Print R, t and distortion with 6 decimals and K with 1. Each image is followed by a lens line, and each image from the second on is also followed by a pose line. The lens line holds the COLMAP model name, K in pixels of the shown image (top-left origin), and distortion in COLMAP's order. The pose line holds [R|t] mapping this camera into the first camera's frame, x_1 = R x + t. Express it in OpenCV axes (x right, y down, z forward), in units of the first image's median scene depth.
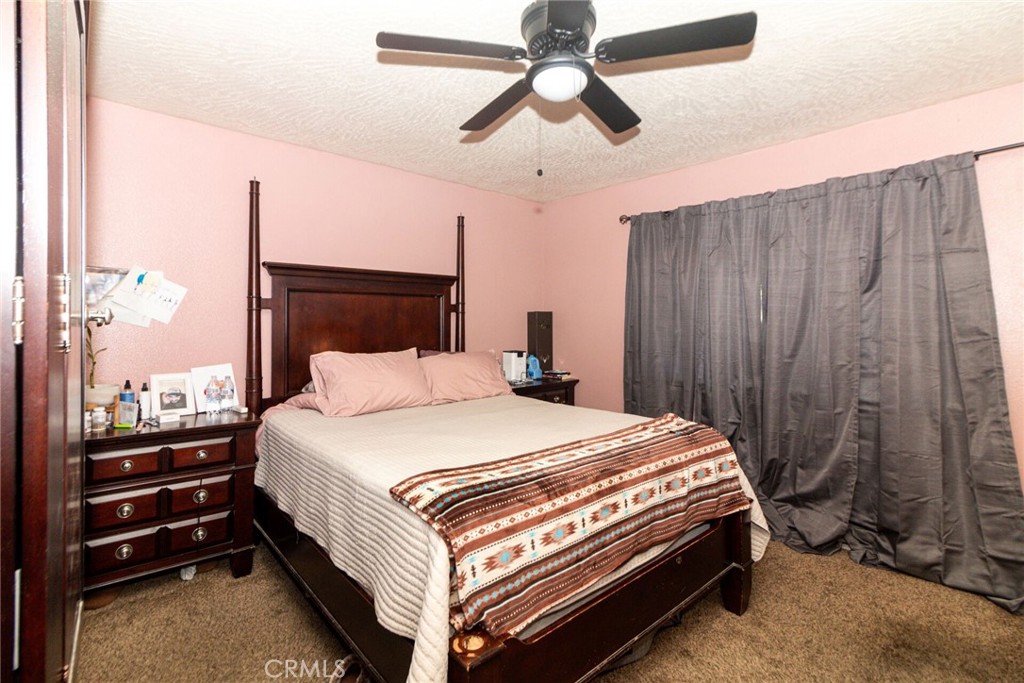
lens RADIAL K [[481.2, 0, 511.0], [0, 481.2, 317.1], [0, 0, 1]] dist [0.001313, 0.000153]
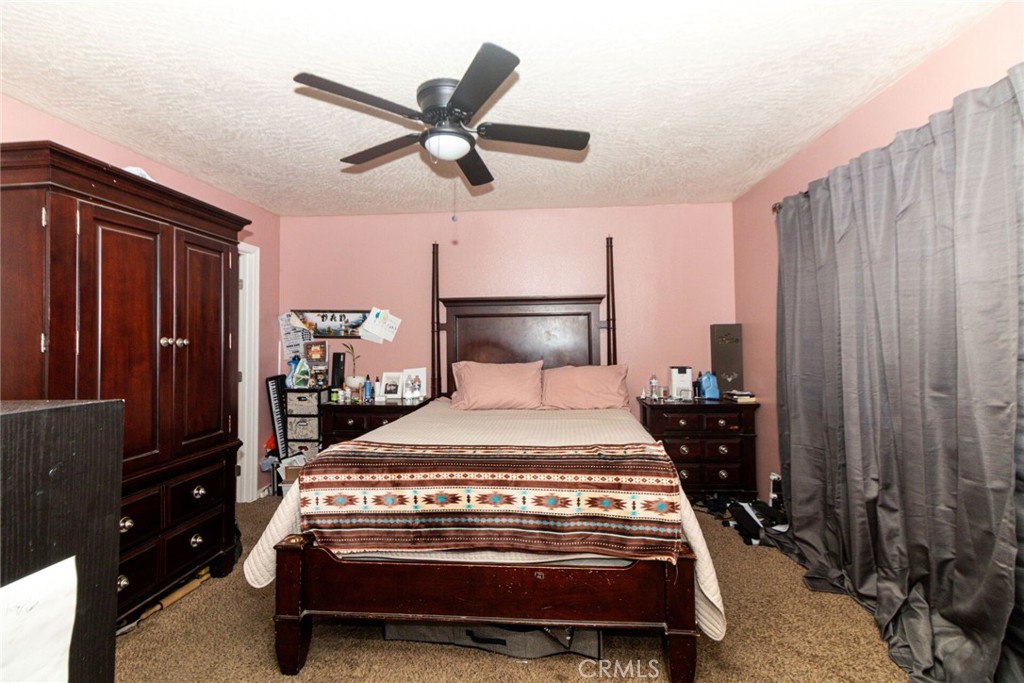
lens RADIAL K [[466.2, 0, 506.3], [0, 466.2, 323.9], [0, 0, 1]] dist [0.000273, 0.000223]
pose [[0.693809, -0.032115, -0.719442, 0.680735], [0.021780, 0.999484, -0.023612, 0.000030], [0.719829, 0.000713, 0.694151, 0.180982]]
